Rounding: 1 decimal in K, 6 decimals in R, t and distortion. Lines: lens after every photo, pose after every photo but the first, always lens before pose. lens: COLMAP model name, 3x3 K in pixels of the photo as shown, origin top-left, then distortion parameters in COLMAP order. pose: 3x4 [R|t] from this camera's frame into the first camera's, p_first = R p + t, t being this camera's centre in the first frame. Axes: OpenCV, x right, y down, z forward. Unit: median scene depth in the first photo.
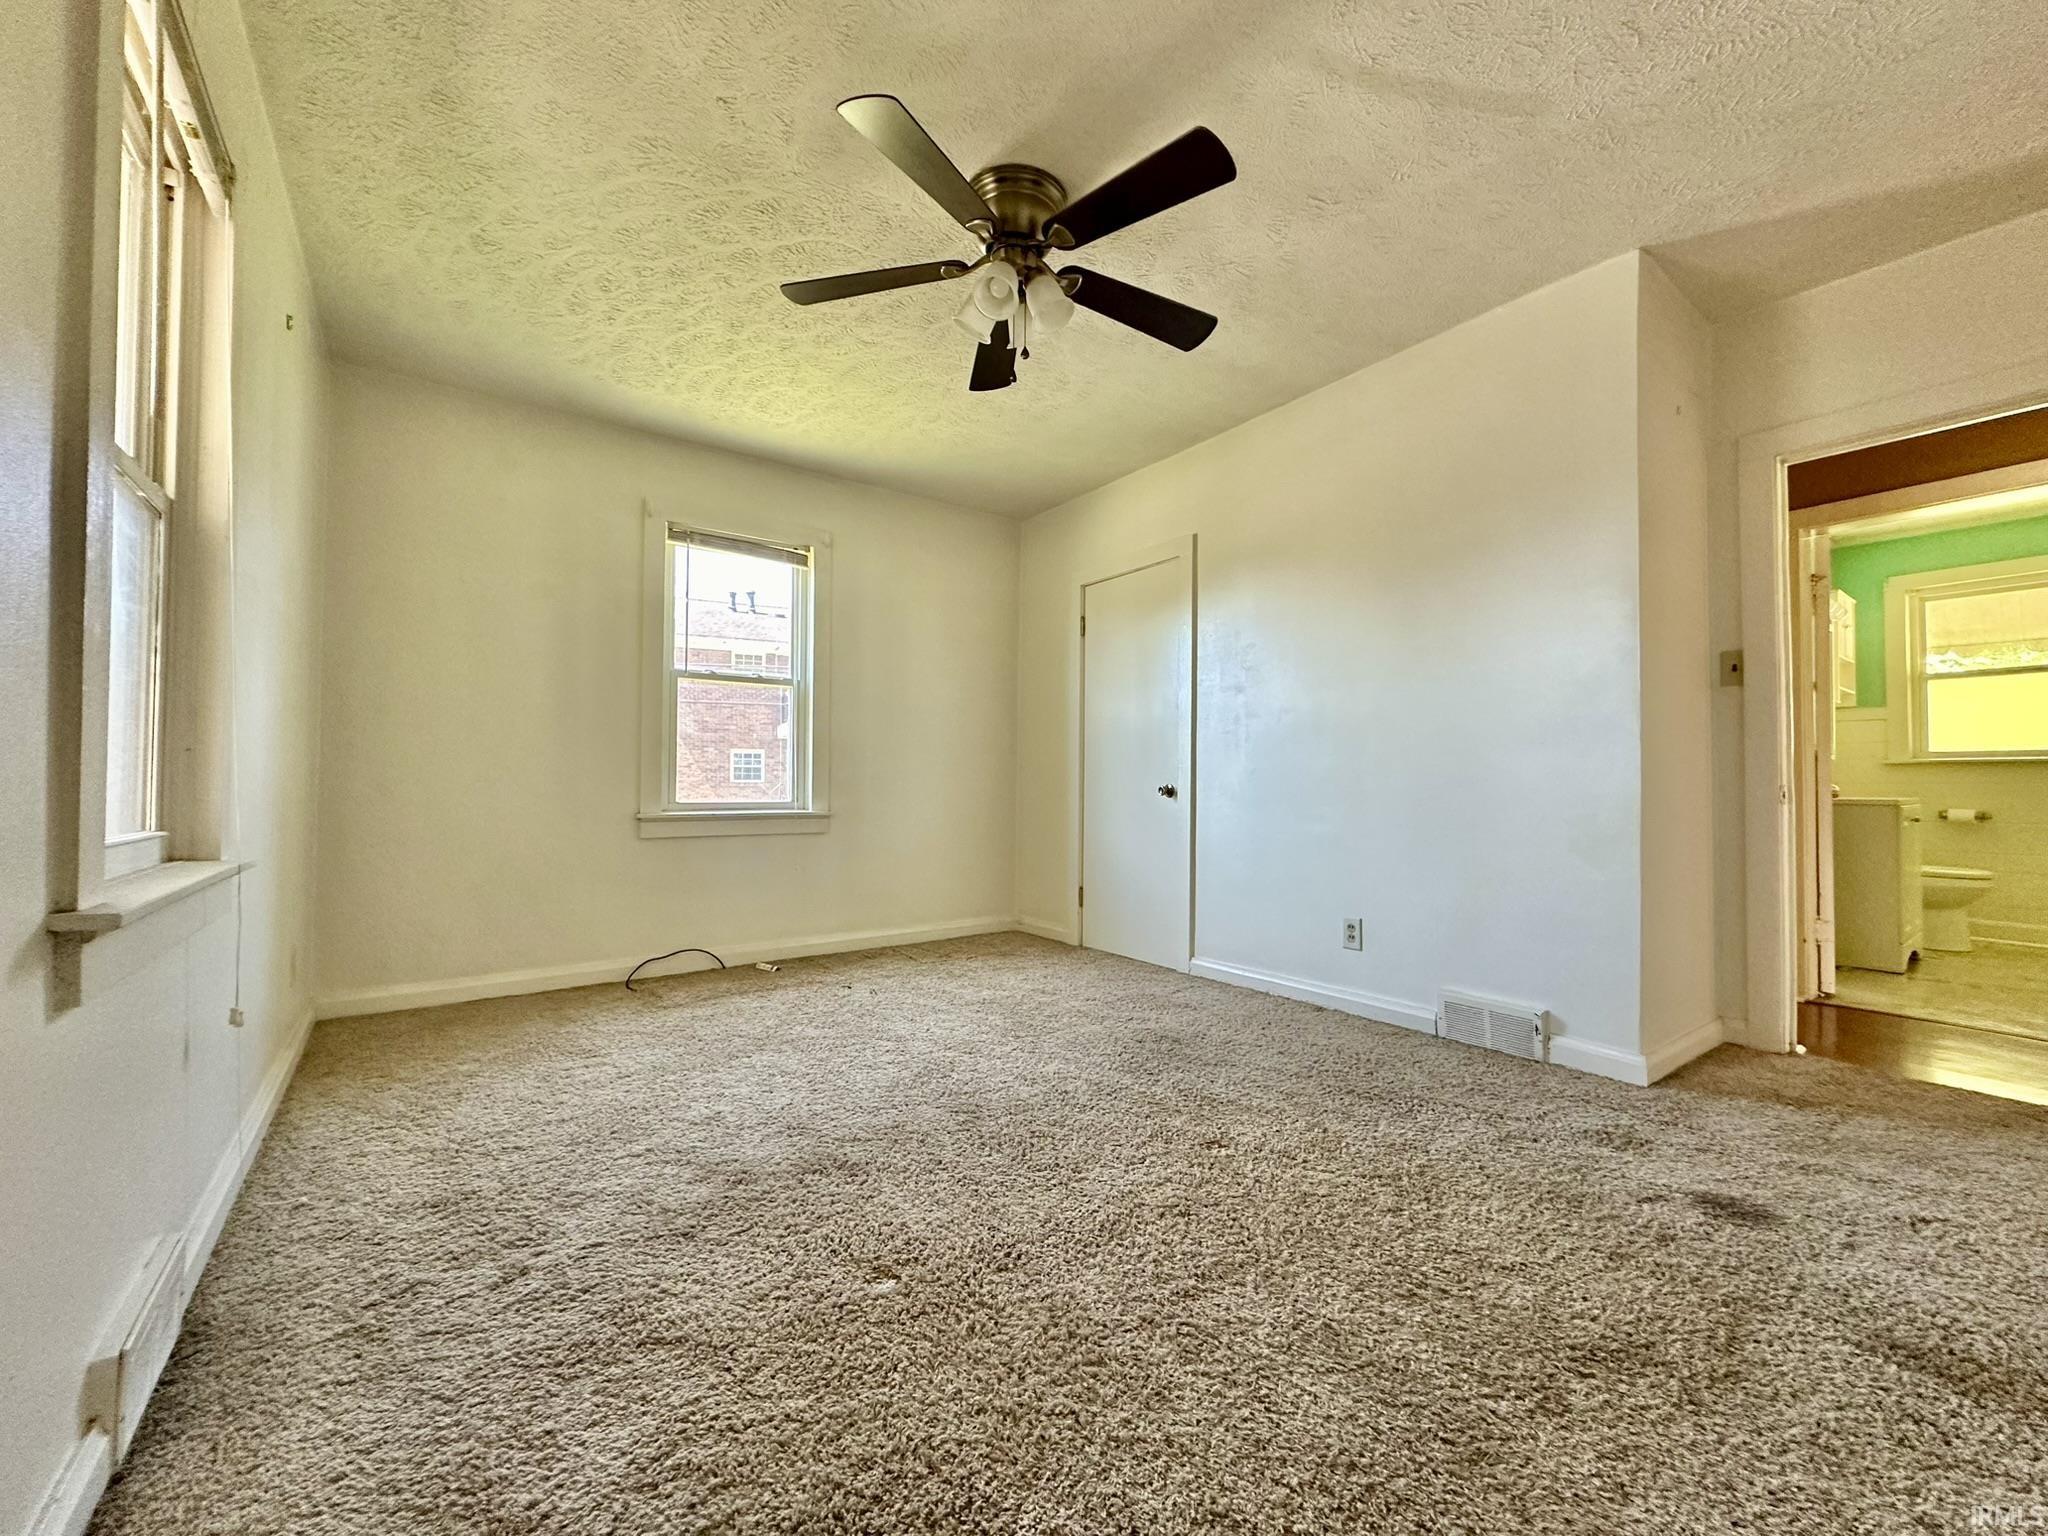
lens RADIAL K [[819.9, 0, 1031.8], [0, 819.9, 770.7], [0, 0, 1]] dist [-0.002172, -0.000166]
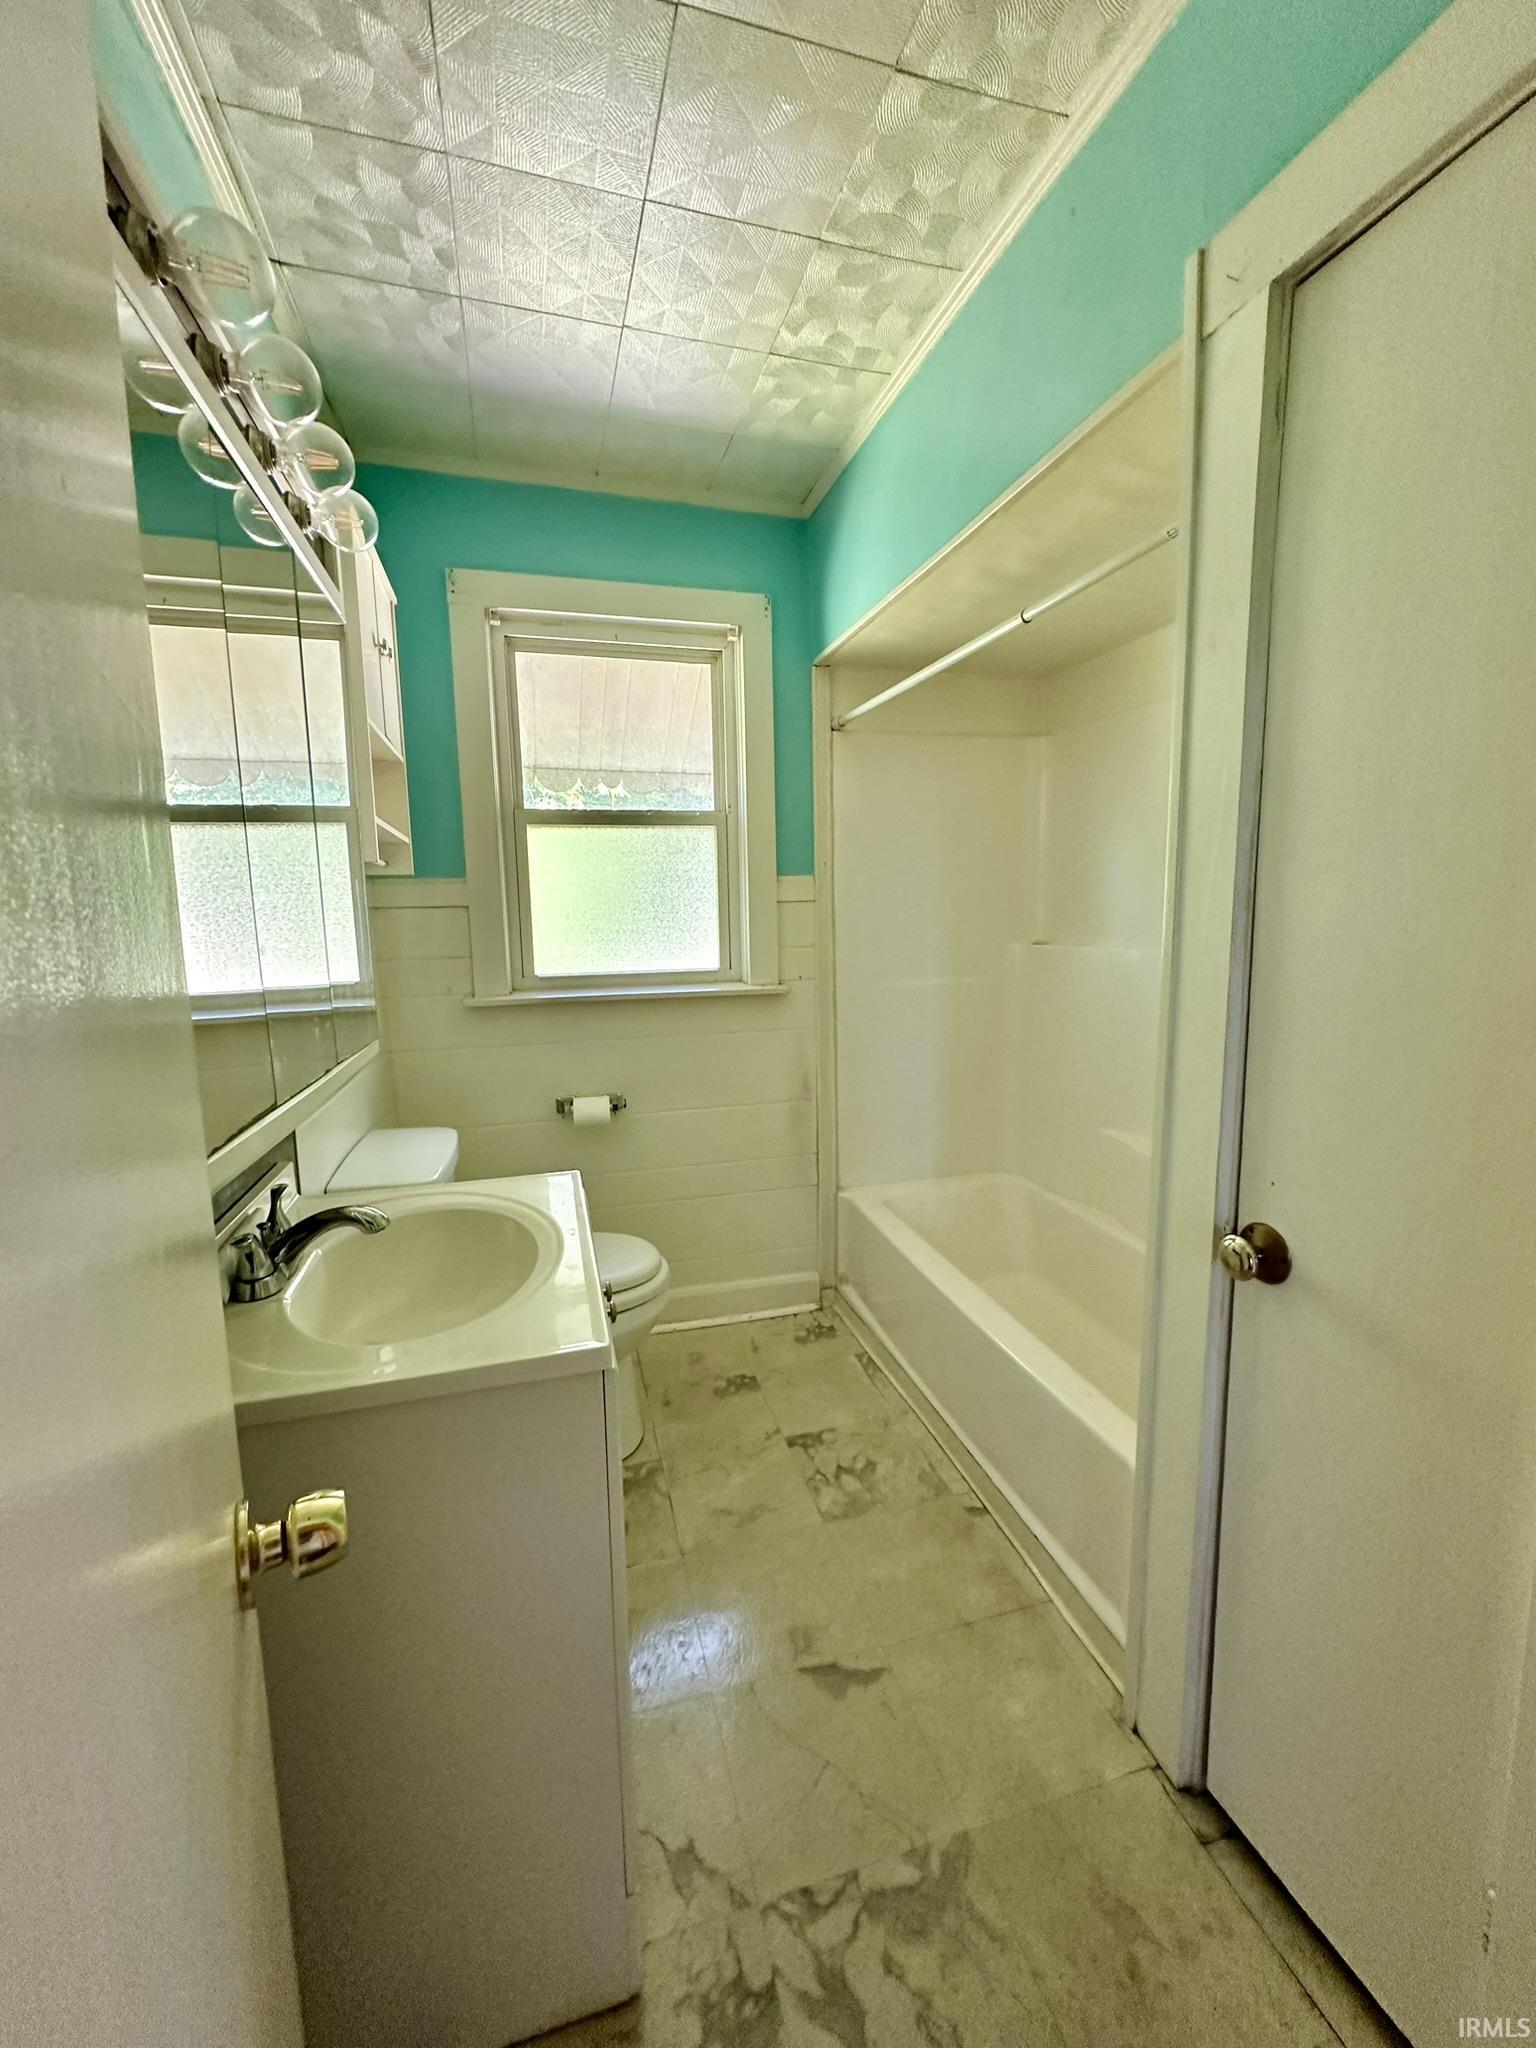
lens RADIAL K [[819.9, 0, 775.3], [0, 819.9, 1021.7], [0, 0, 1]] dist [-0.002172, -0.000166]
pose [[0.346642, -0.127484, 0.929294, 0.698882], [-0.003771, 0.990524, 0.137291, -0.064299], [-0.937990, -0.051095, 0.342877, 0.703093]]
